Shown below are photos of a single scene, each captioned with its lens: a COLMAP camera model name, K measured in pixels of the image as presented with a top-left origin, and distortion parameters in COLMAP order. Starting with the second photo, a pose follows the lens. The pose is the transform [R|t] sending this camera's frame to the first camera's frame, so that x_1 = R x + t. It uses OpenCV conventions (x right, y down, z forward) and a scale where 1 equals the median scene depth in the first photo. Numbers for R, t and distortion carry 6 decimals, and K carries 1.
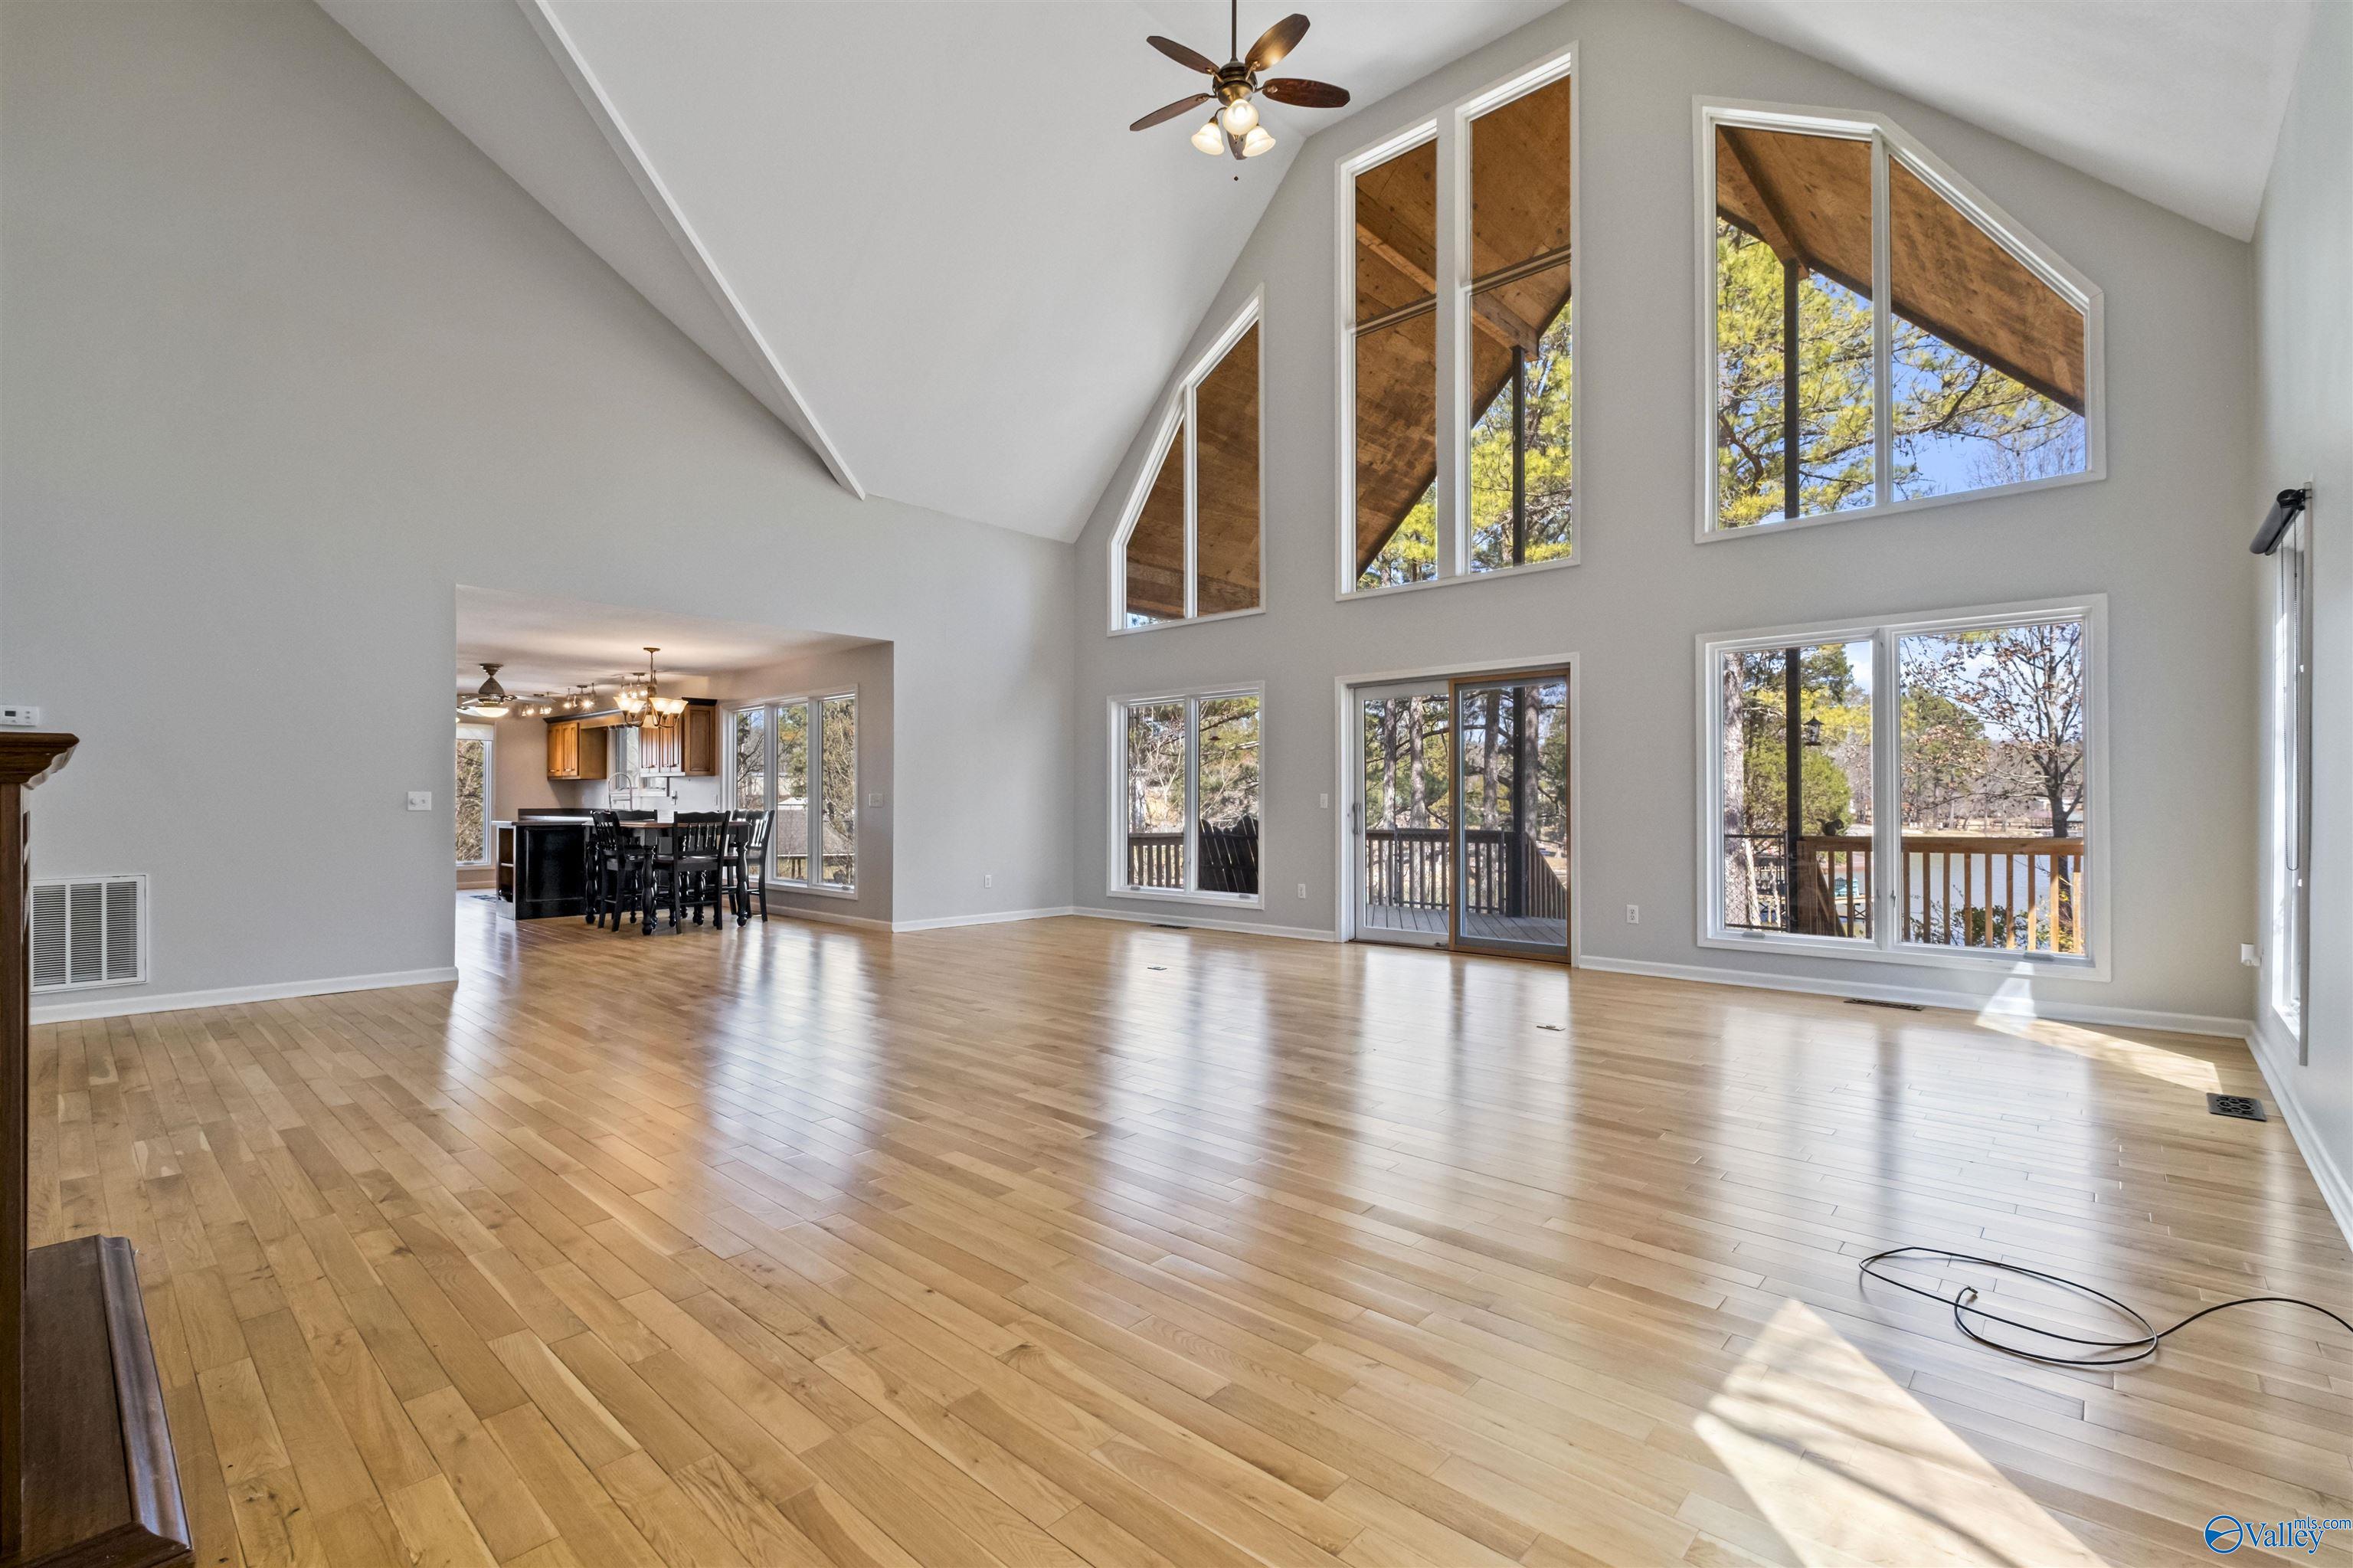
lens RADIAL K [[1030.0, 0, 1176.5], [0, 1030.0, 784.0], [0, 0, 1]] dist [0.032387, -0.020666]
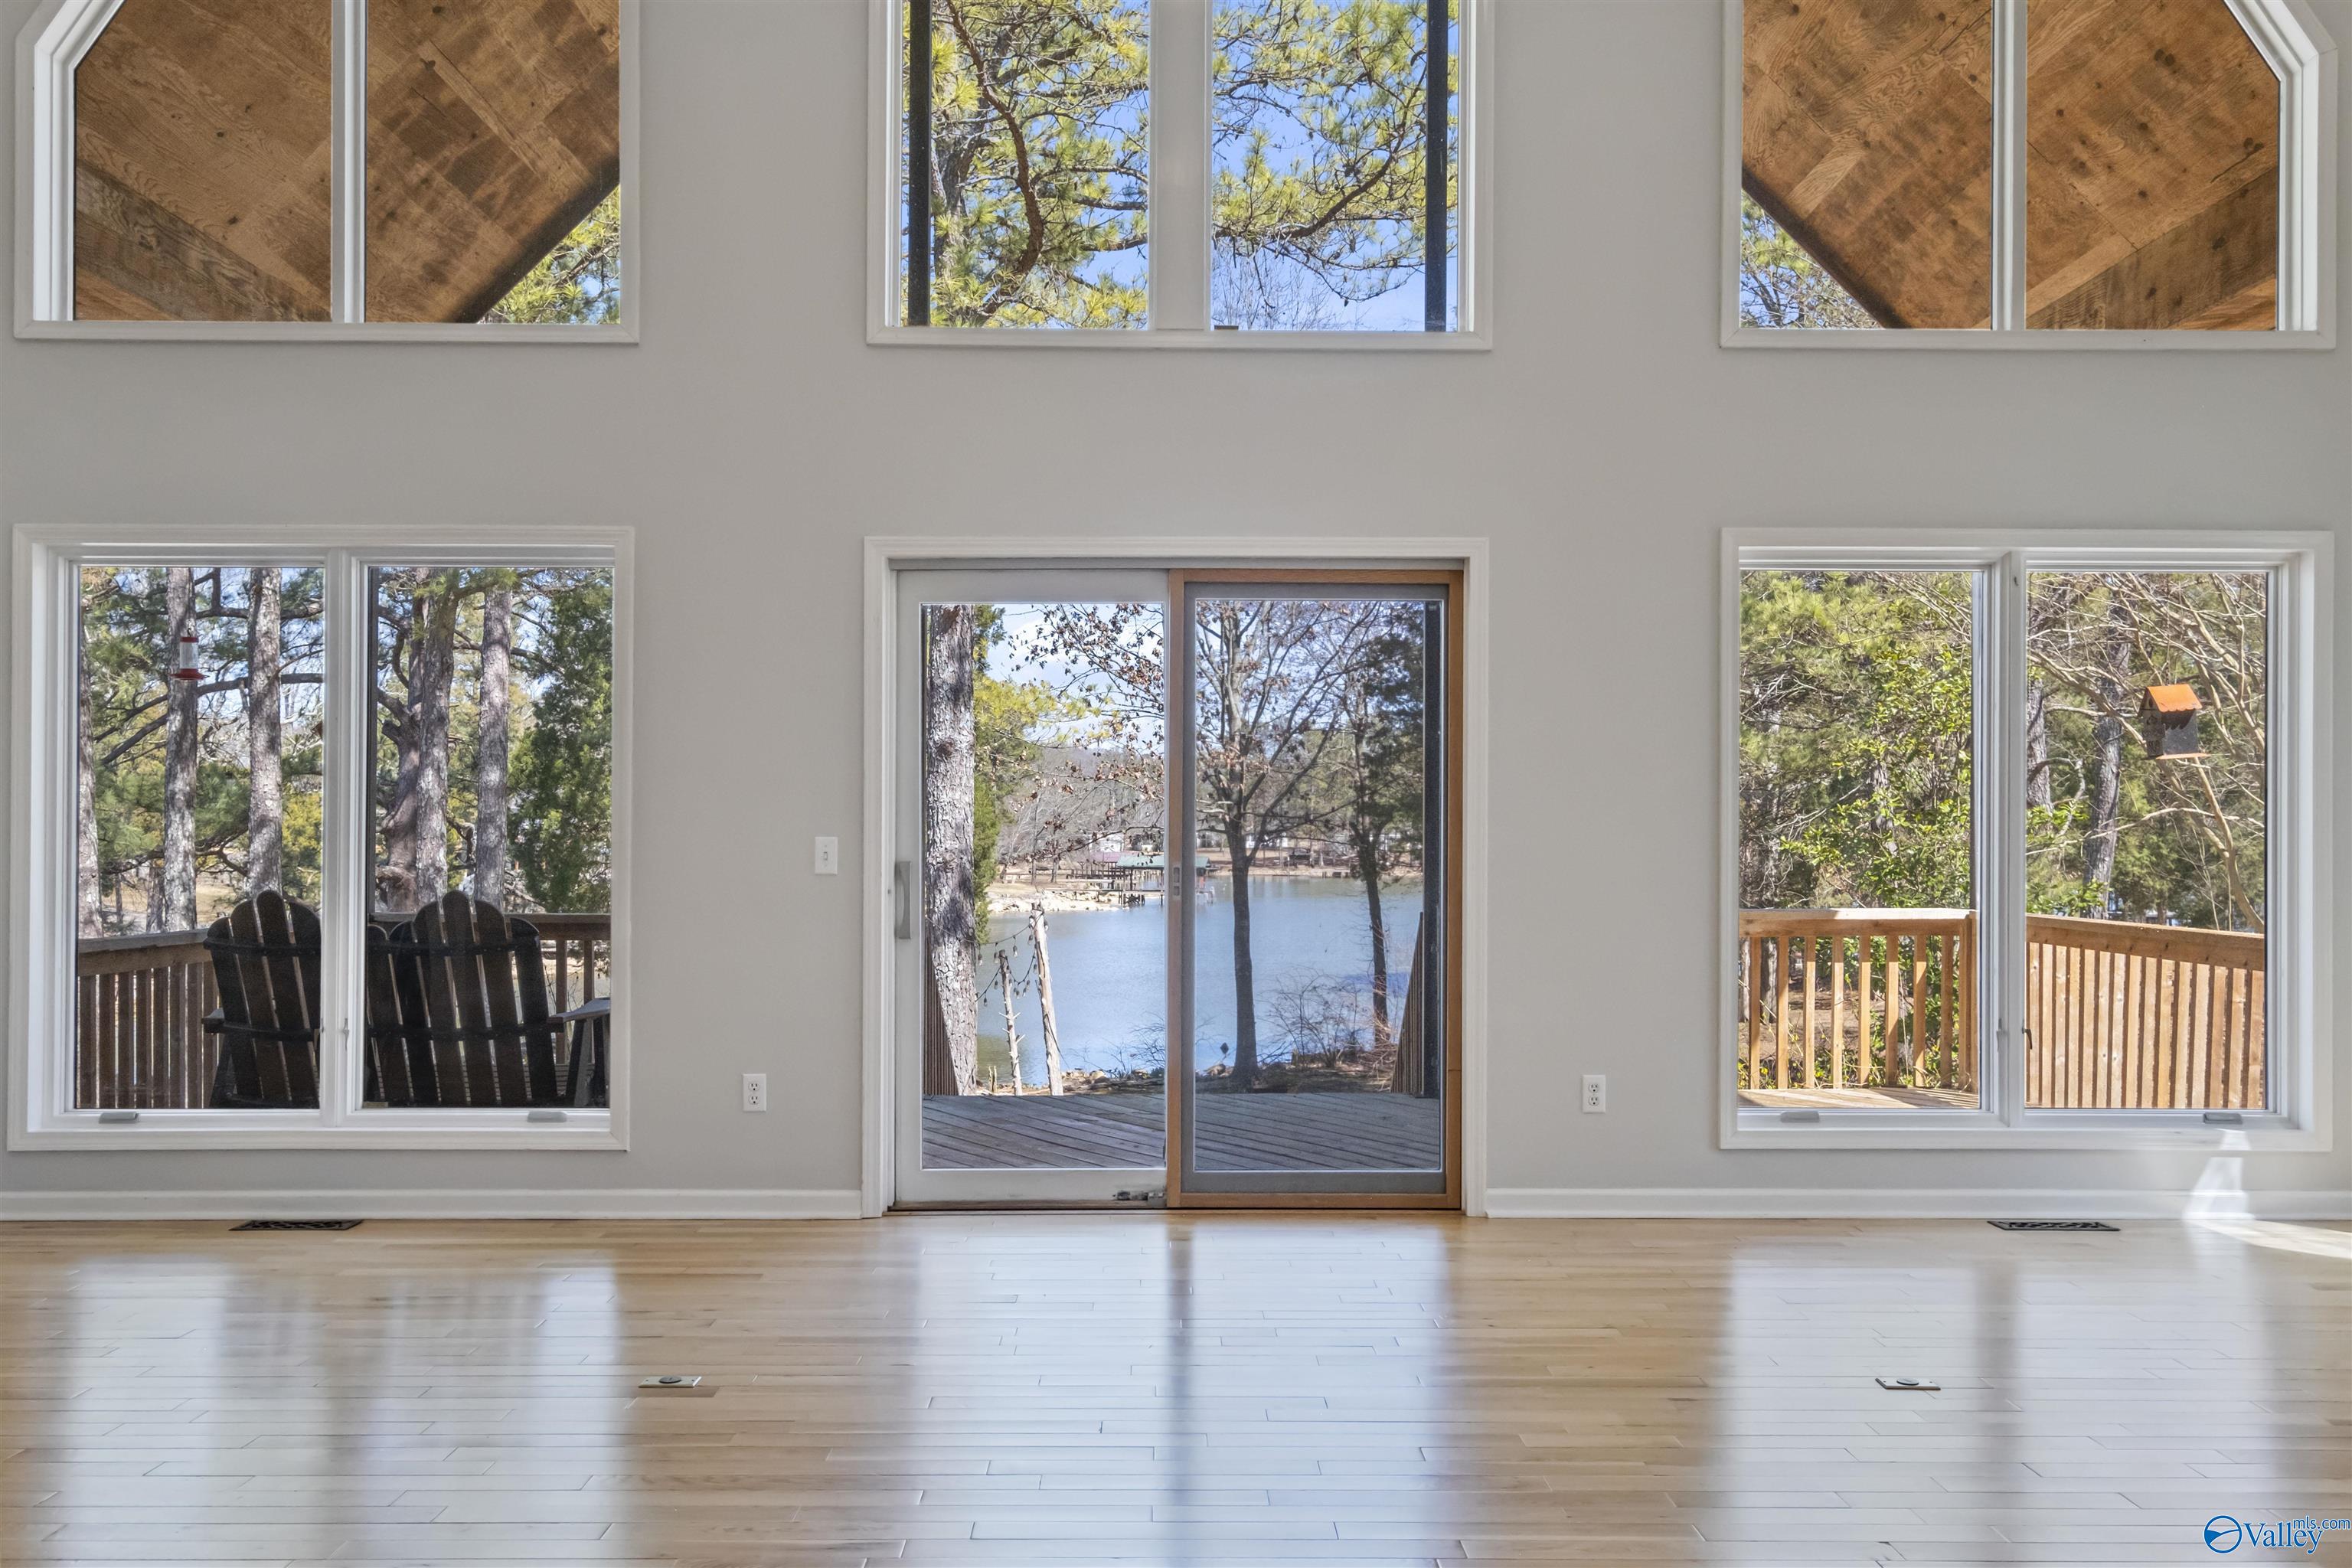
lens RADIAL K [[2034.4, 0, 1180.4], [0, 2034.4, 815.9], [0, 0, 1]] dist [0.007735, 0.003956]
pose [[0.732003, 0.011416, 0.681205, -0.282022], [-0.016090, 0.999870, 0.000534, -0.001027], [-0.681111, -0.011351, 0.732092, 0.353375]]
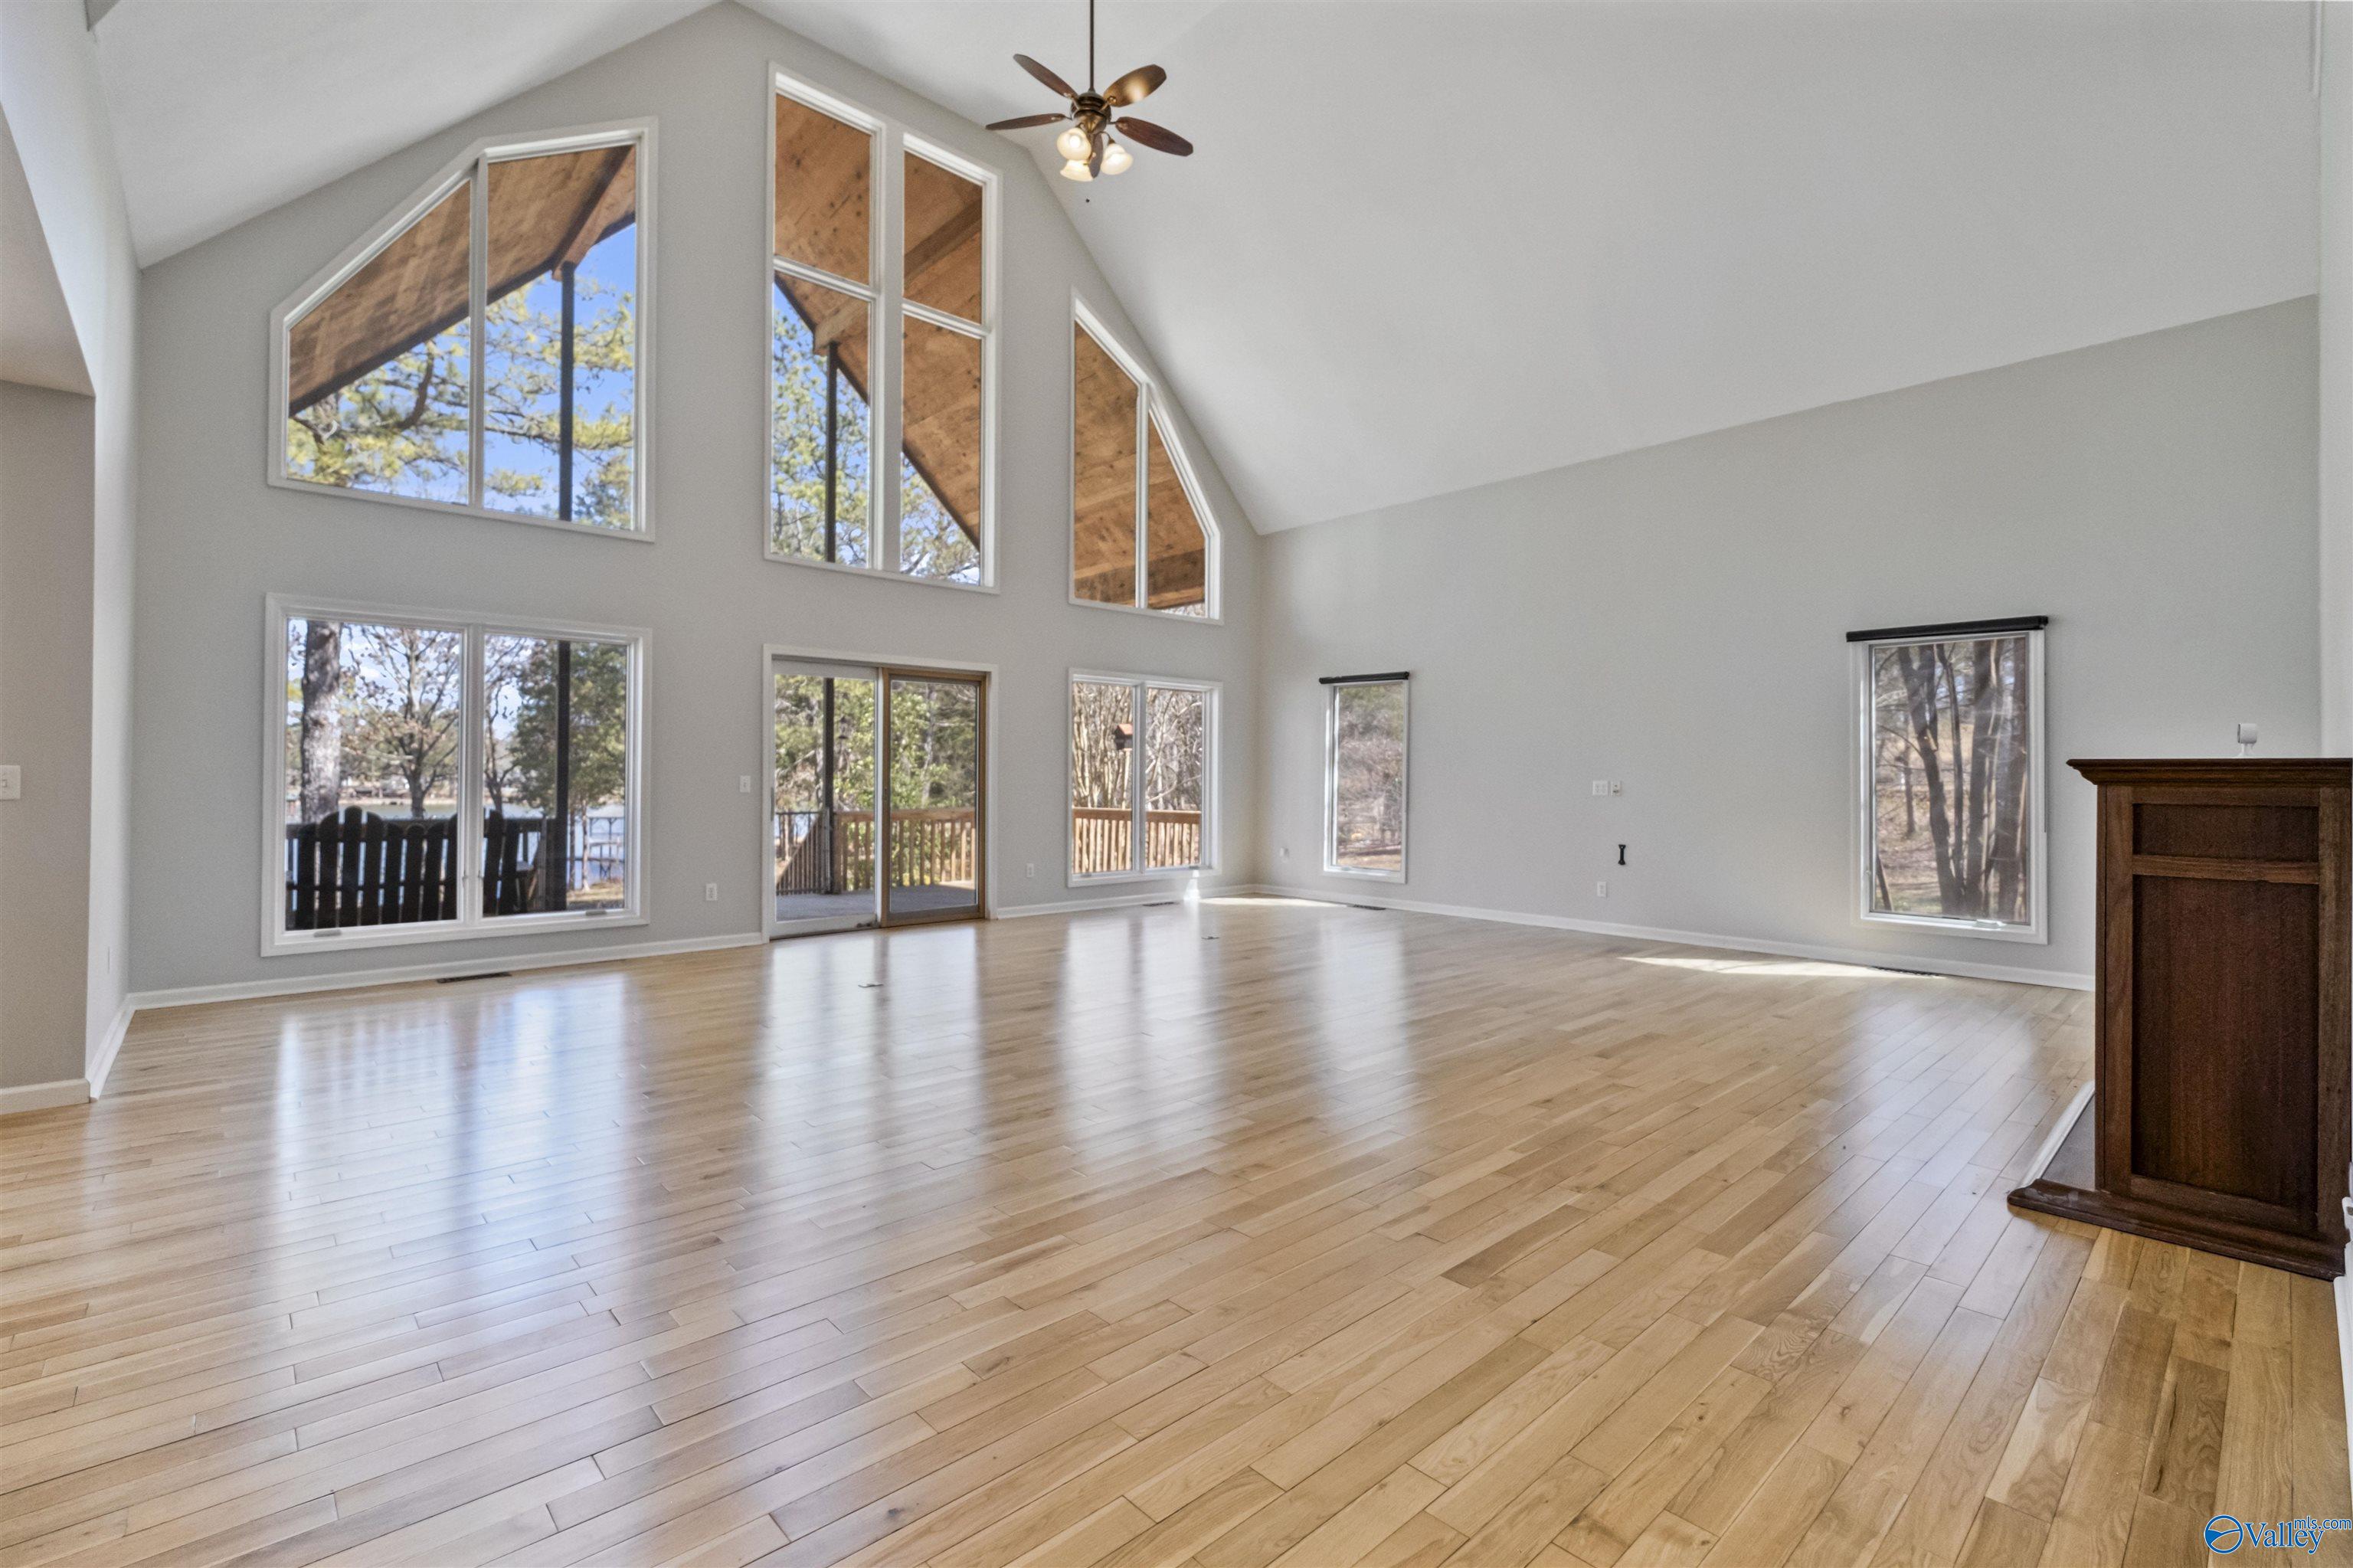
lens RADIAL K [[1030.0, 0, 1176.5], [0, 1030.0, 784.0], [0, 0, 1]] dist [0.032387, -0.020666]
pose [[0.094902, -0.000414, 0.995487, -0.695291], [-0.019303, 0.999811, 0.002256, 0.006493], [-0.995299, -0.019429, 0.094876, 0.556562]]
